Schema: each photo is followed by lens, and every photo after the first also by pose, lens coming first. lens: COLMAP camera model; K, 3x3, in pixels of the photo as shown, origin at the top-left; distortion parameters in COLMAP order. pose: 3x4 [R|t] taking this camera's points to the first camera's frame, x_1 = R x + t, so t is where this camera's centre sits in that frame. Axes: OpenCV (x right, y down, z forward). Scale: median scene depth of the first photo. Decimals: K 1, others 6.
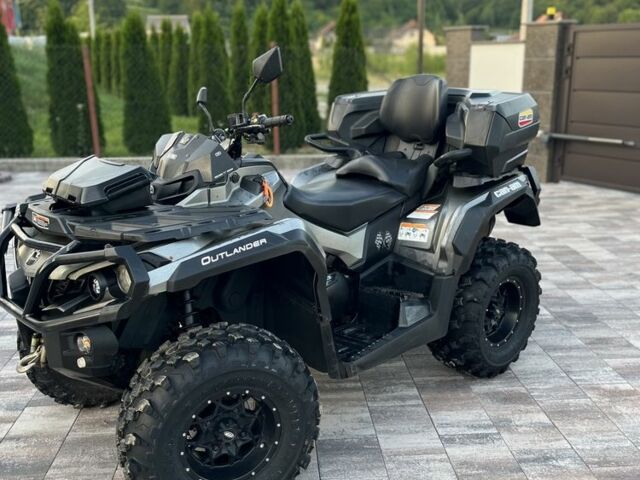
lens RADIAL K [[651.9, 0, 324.9], [0, 651.9, 240.4], [0, 0, 1]] dist [0.043804, -0.047517]
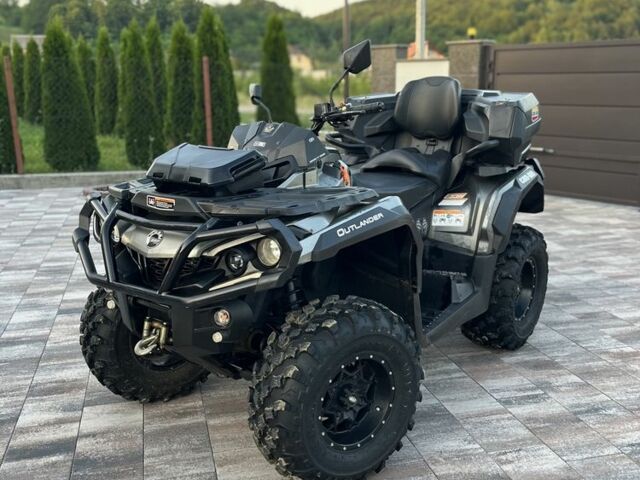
lens RADIAL K [[651.9, 0, 324.9], [0, 651.9, 240.4], [0, 0, 1]] dist [0.043804, -0.047517]
pose [[0.983626, -0.035381, 0.176717, -0.275412], [0.041377, 0.998682, -0.030361, 0.052287], [-0.175410, 0.037176, 0.983793, -0.031637]]
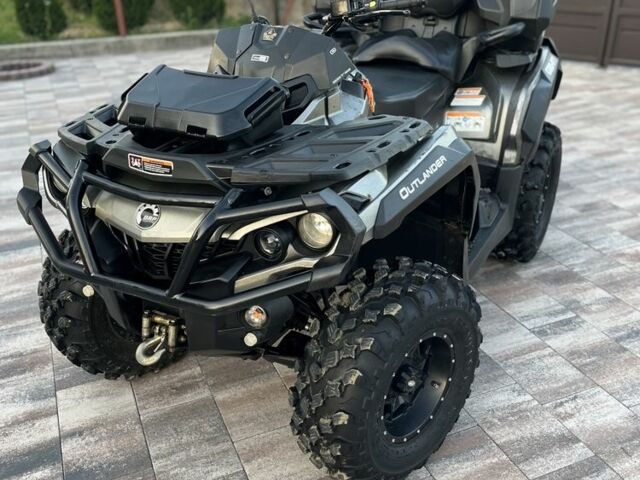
lens RADIAL K [[651.9, 0, 324.9], [0, 651.9, 240.4], [0, 0, 1]] dist [0.043804, -0.047517]
pose [[0.947352, -0.152654, 0.281464, -0.353642], [0.096728, 0.974408, 0.202910, -0.058710], [-0.305236, -0.165002, 0.937873, 0.184769]]
